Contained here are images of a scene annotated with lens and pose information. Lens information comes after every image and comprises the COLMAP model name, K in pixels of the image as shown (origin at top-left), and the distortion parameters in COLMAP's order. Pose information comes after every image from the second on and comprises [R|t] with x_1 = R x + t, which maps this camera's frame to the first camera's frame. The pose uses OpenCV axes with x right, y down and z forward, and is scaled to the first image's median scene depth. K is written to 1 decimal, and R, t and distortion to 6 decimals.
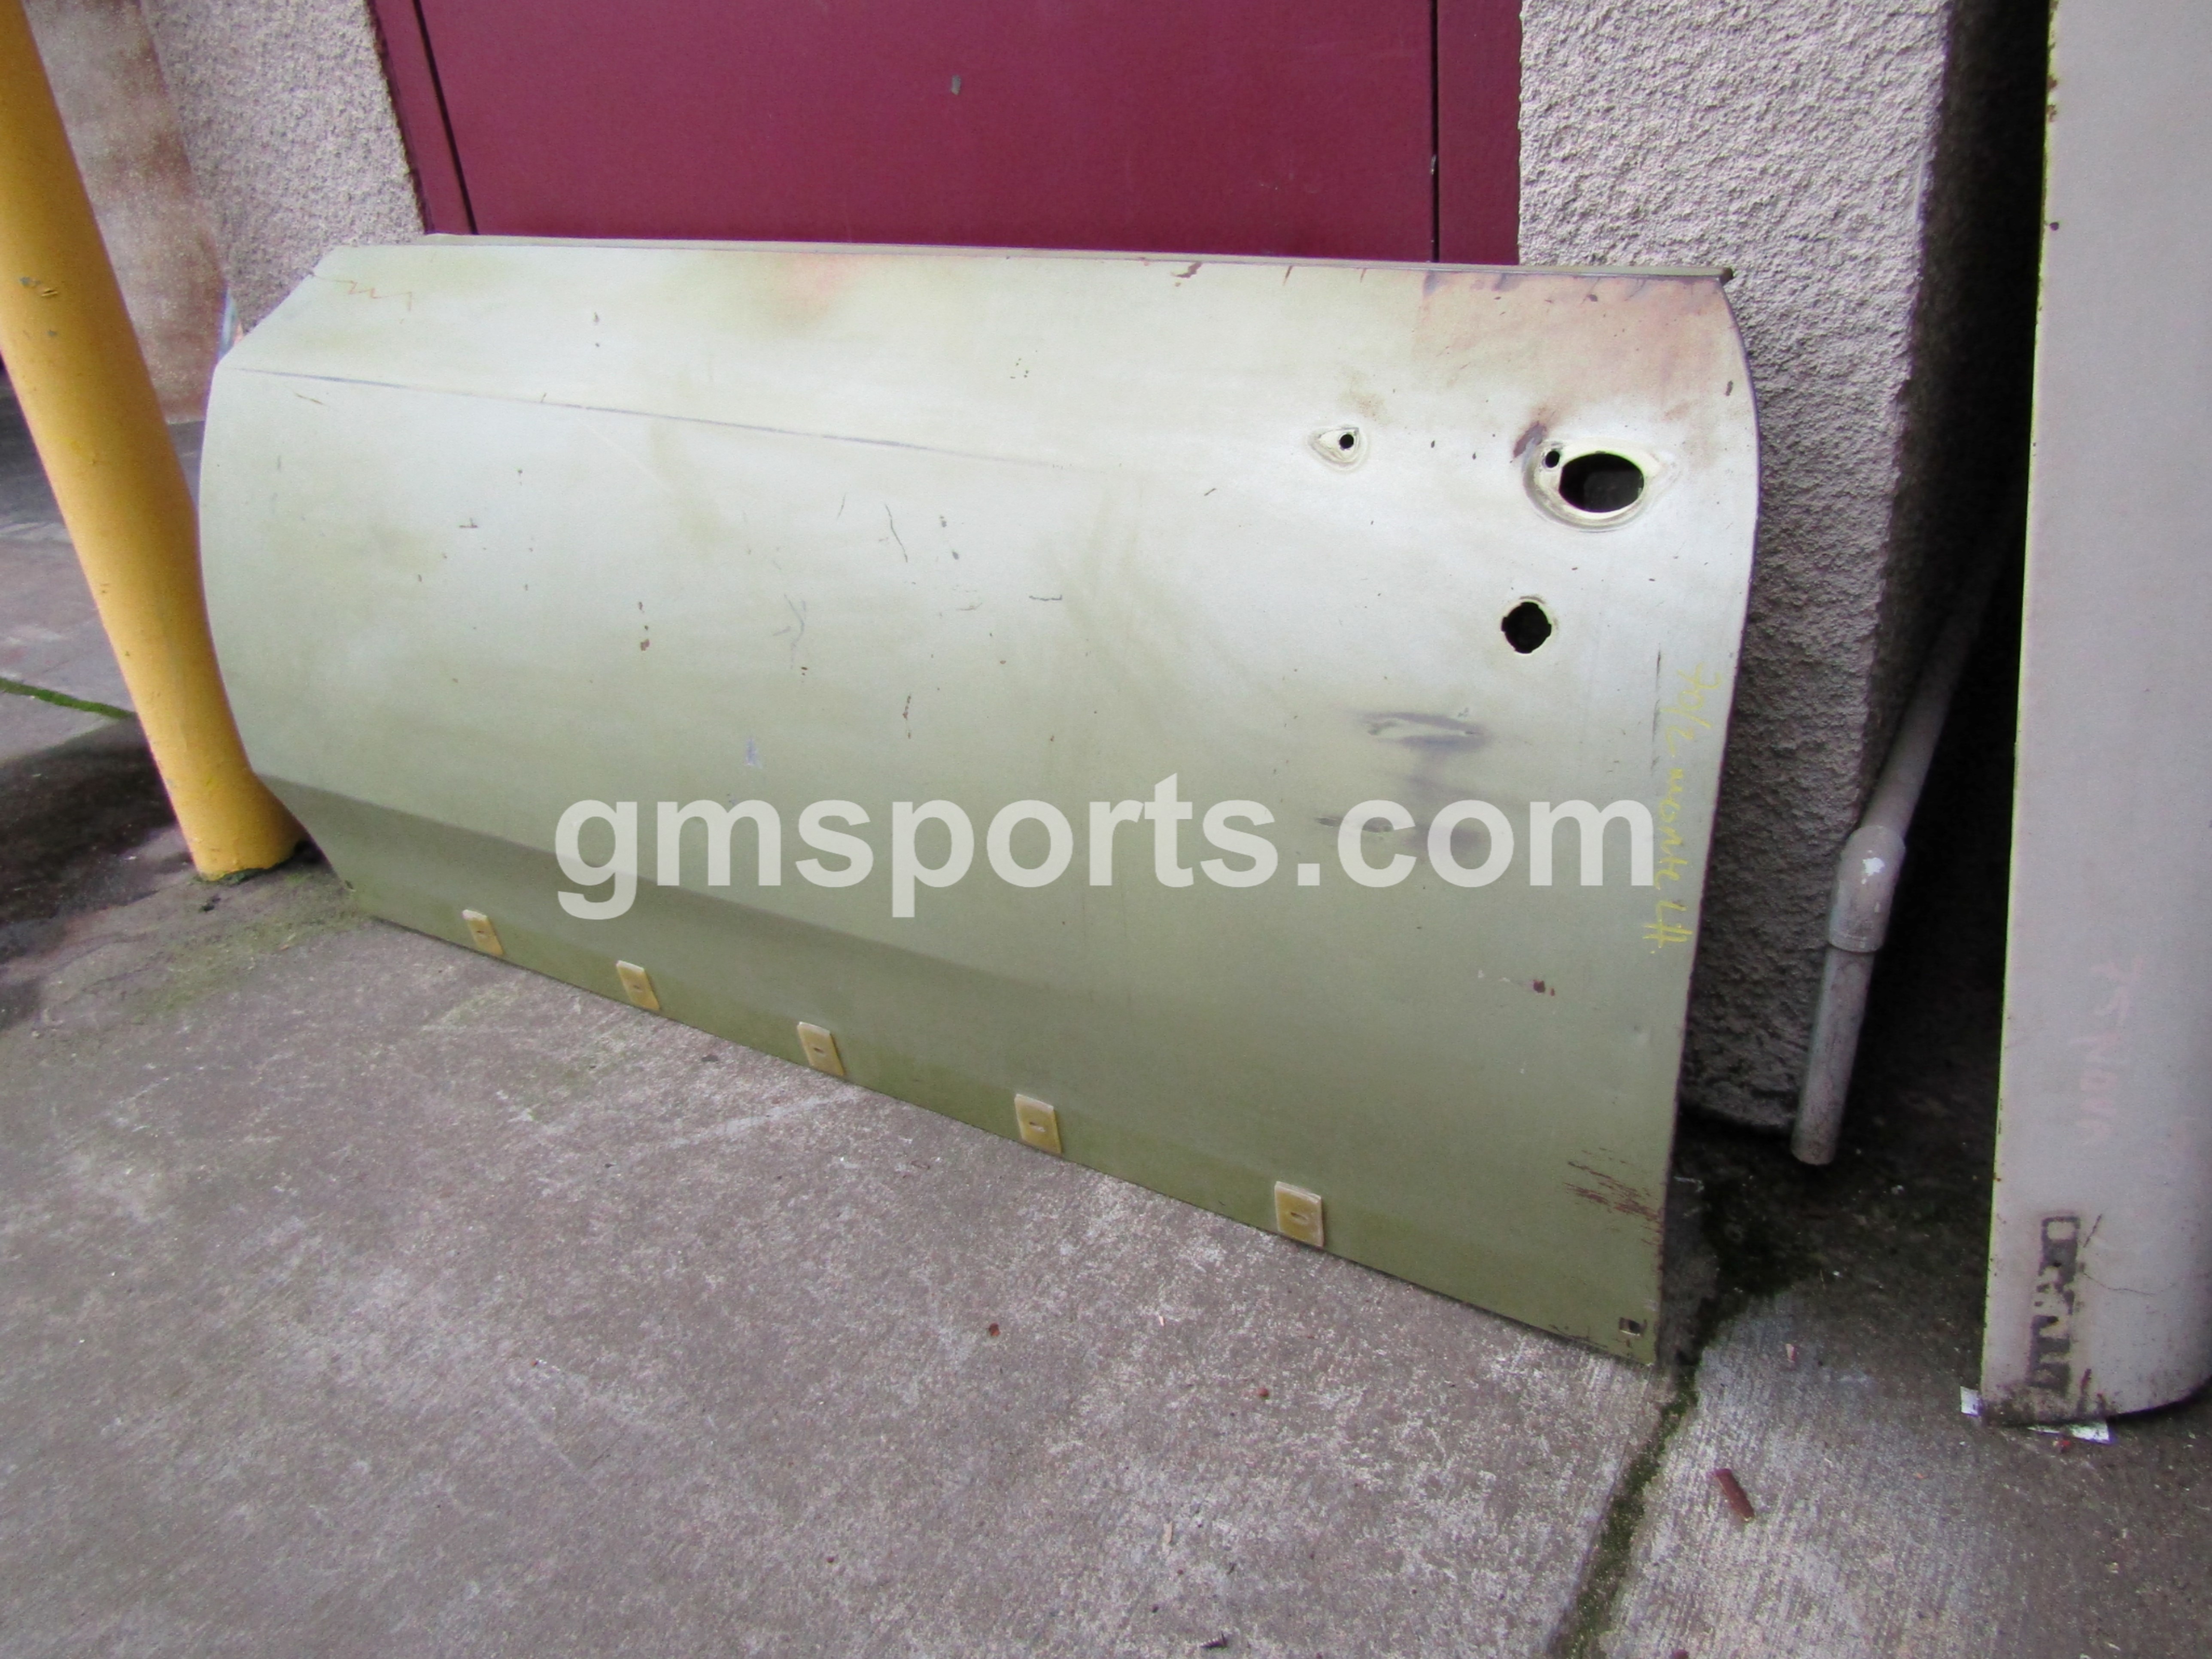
lens RADIAL K [[1580.3, 0, 1111.5], [0, 1580.3, 836.2], [0, 0, 1]] dist [-0.006685, -0.000671]
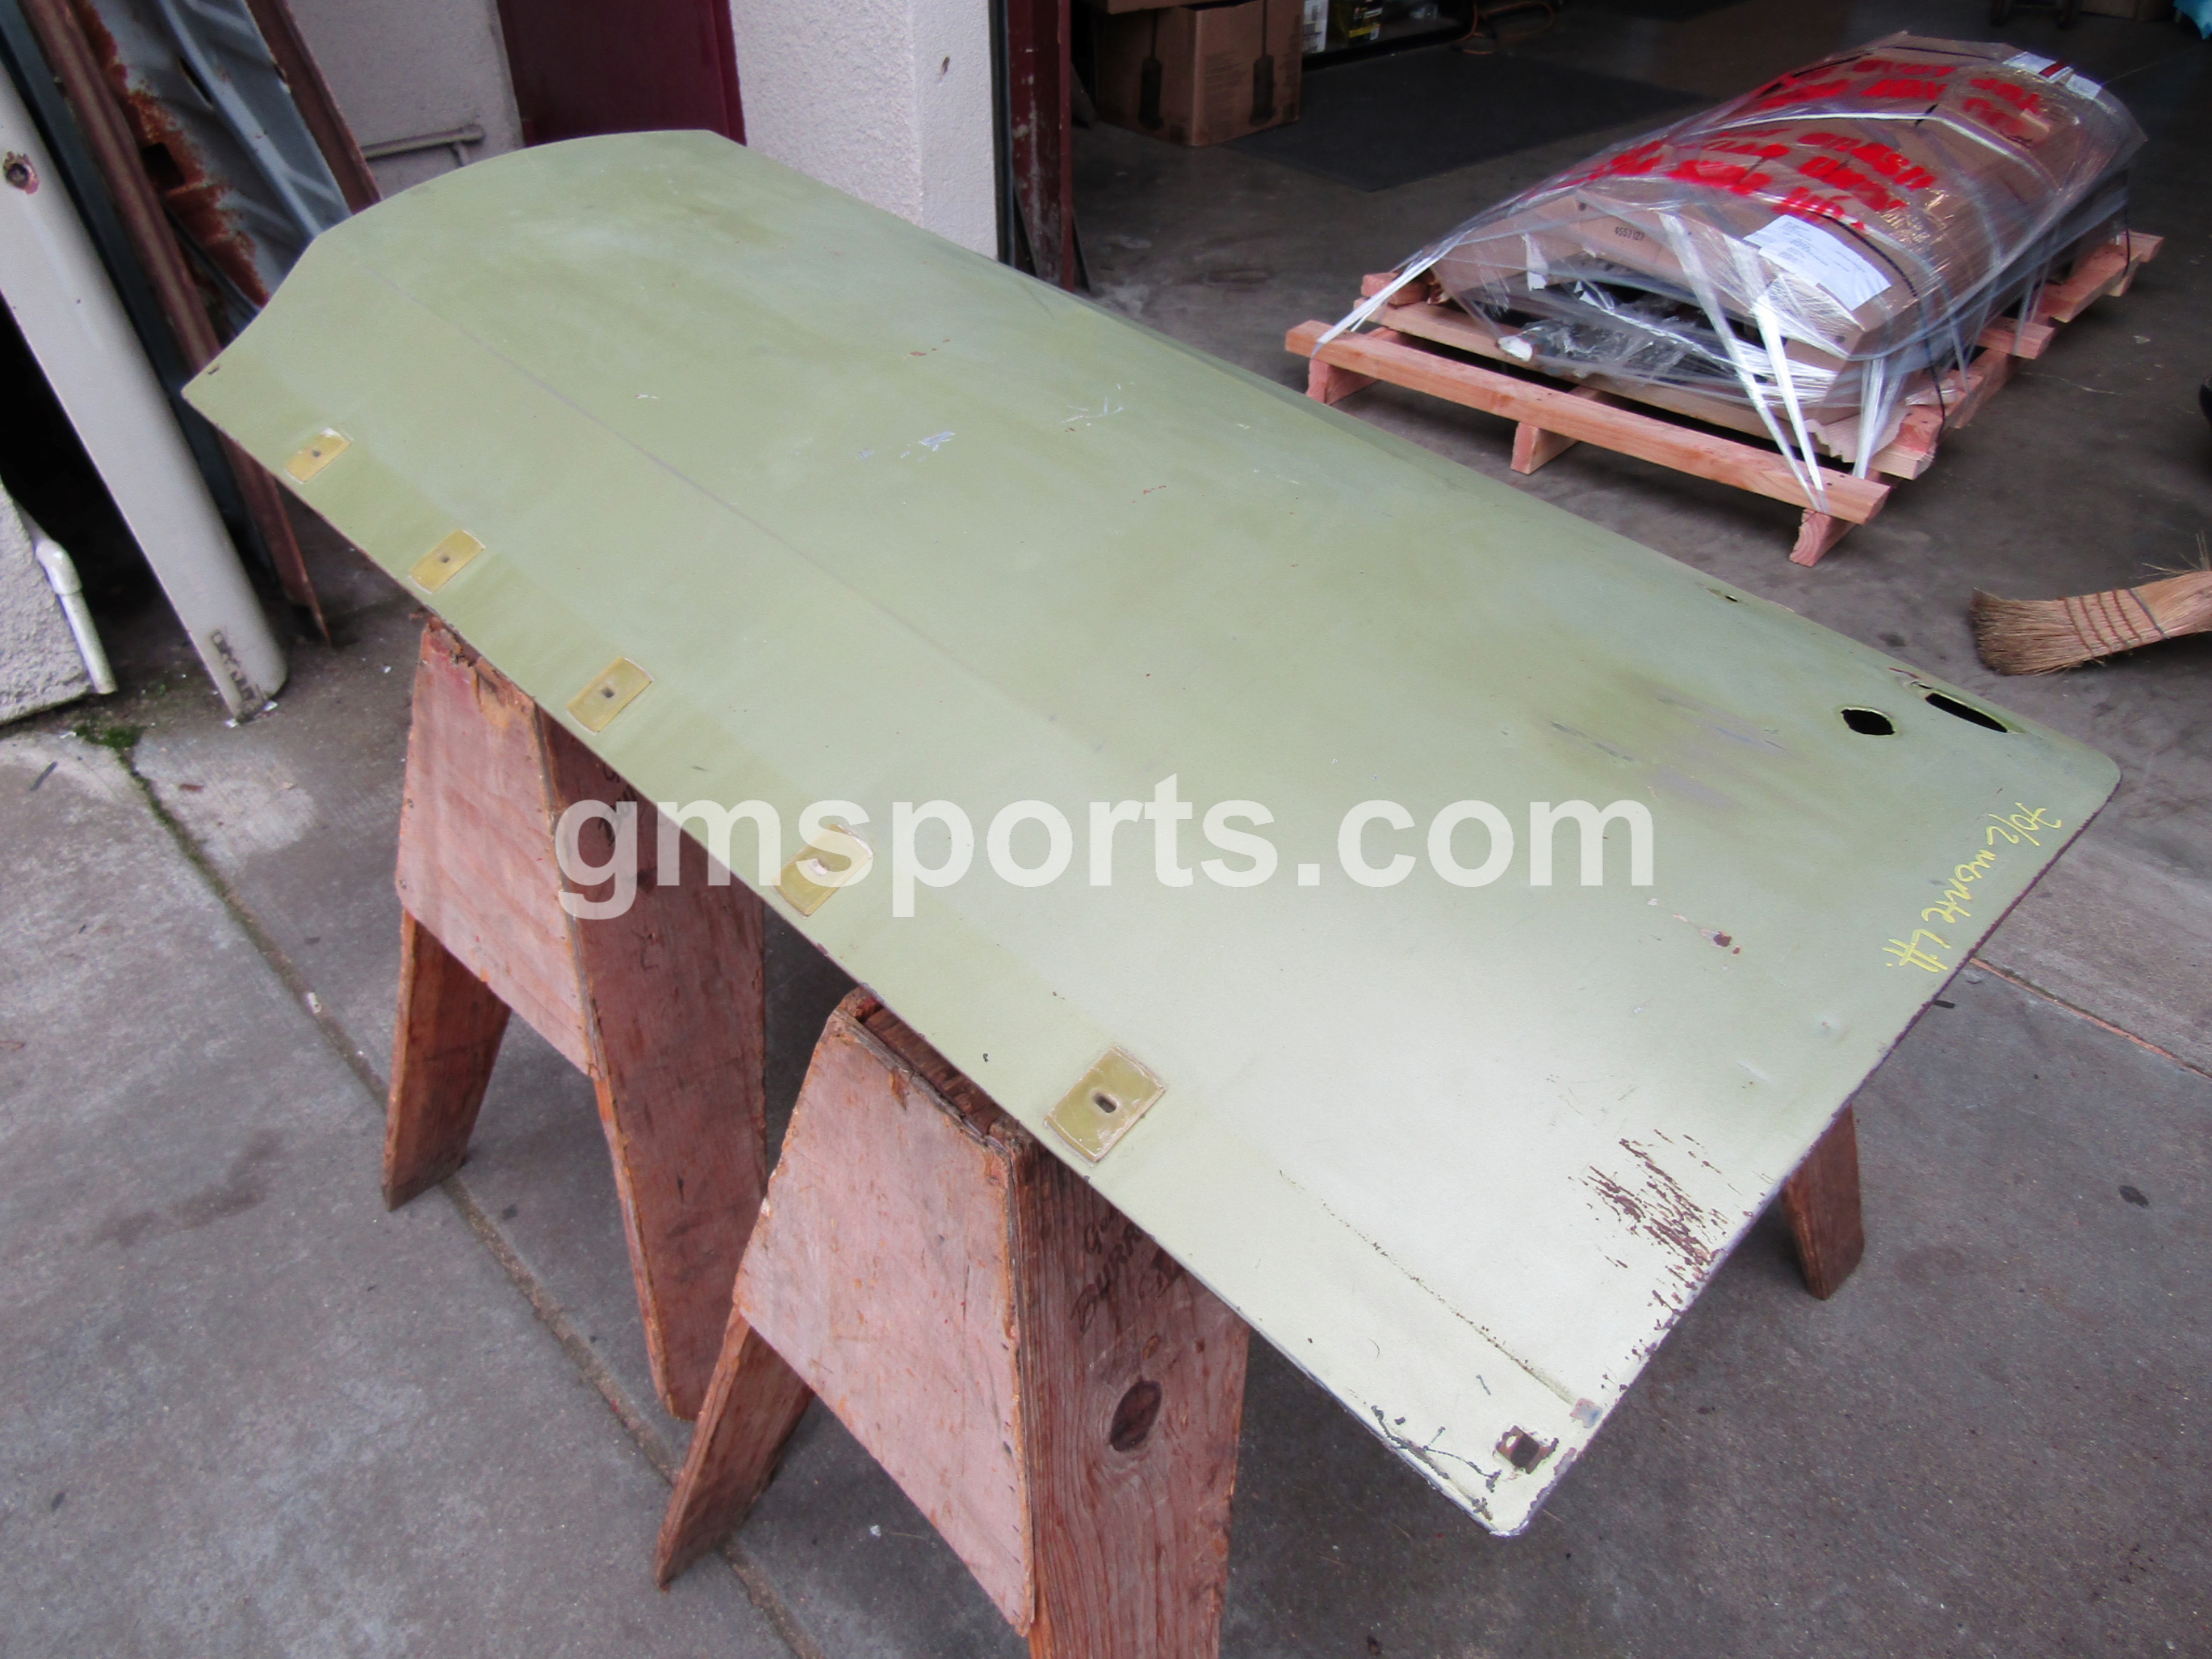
lens RADIAL K [[1580.3, 0, 1106.6], [0, 1580.3, 815.7], [0, 0, 1]] dist [-0.006685, -0.000671]
pose [[0.241937, -0.516926, 0.821130, -1.277507], [0.402145, 0.823585, 0.399984, 0.028509], [-0.883032, 0.233443, 0.407135, -1.251693]]
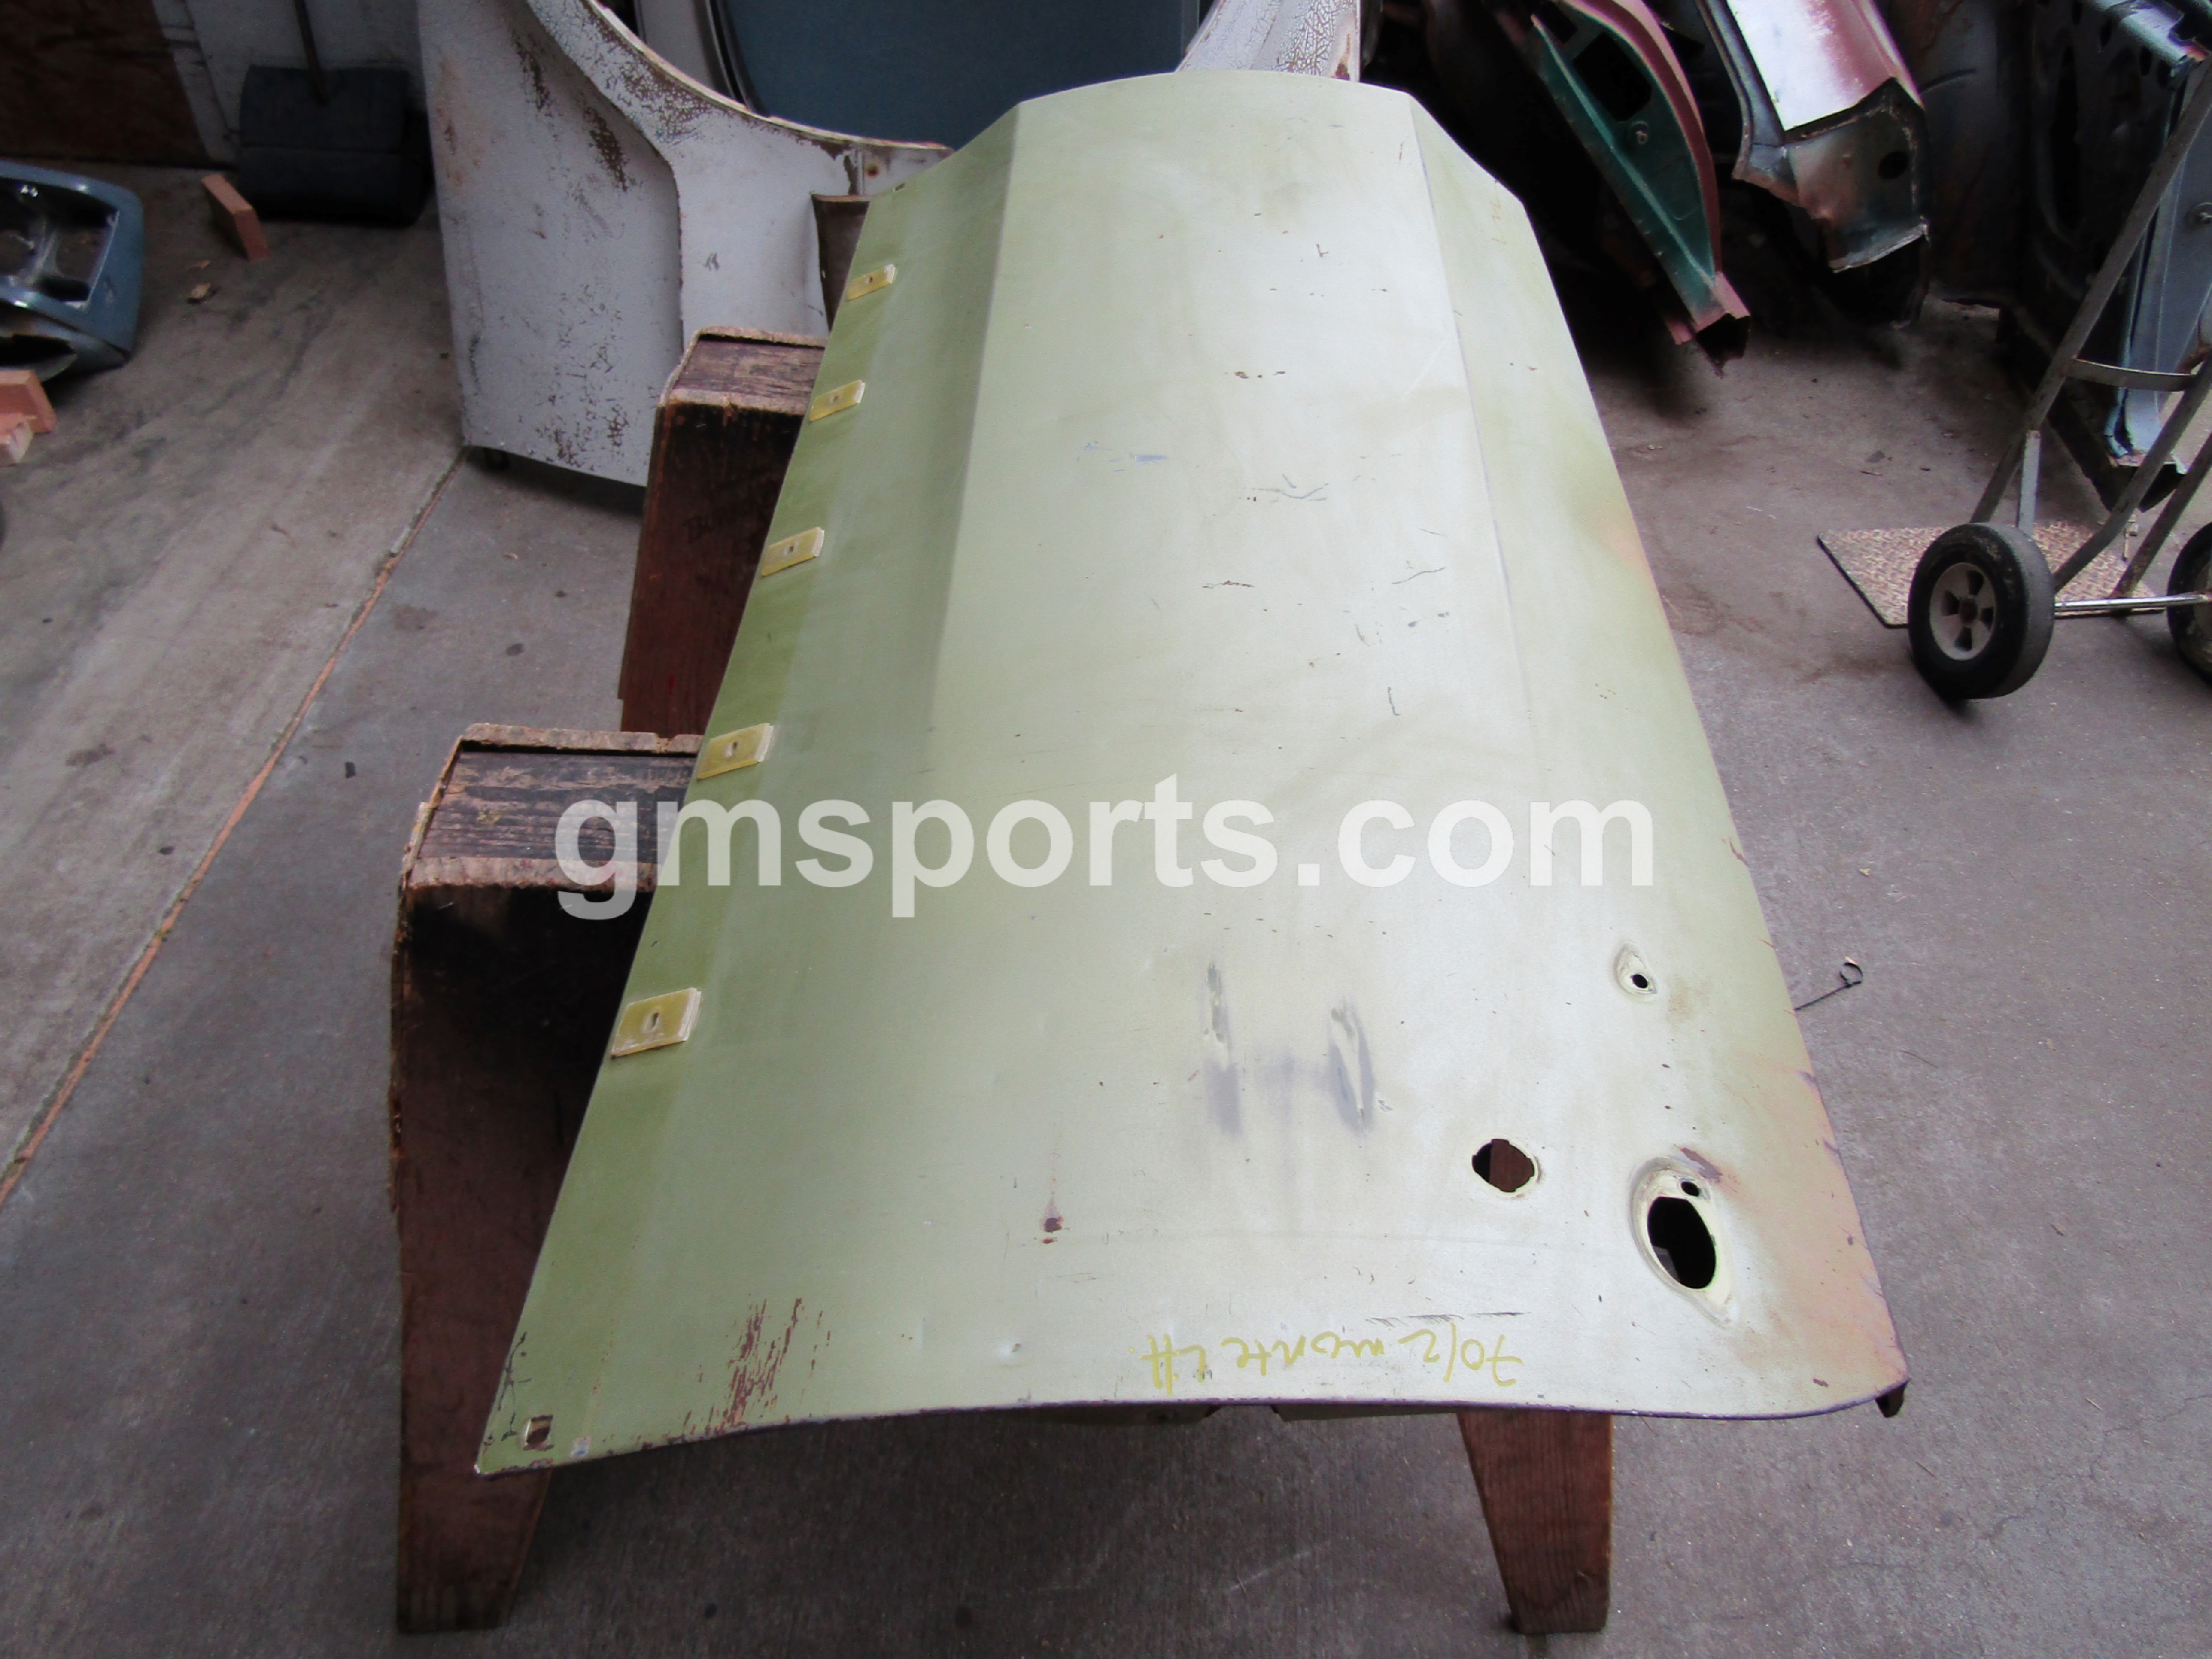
lens RADIAL K [[1580.3, 0, 1090.3], [0, 1580.3, 829.1], [0, 0, 1]] dist [-0.006685, -0.000671]
pose [[-0.867591, 0.383791, -0.316212, 0.349659], [-0.193641, 0.324953, 0.925694, -0.778530], [0.458026, 0.864356, -0.207609, -0.299103]]
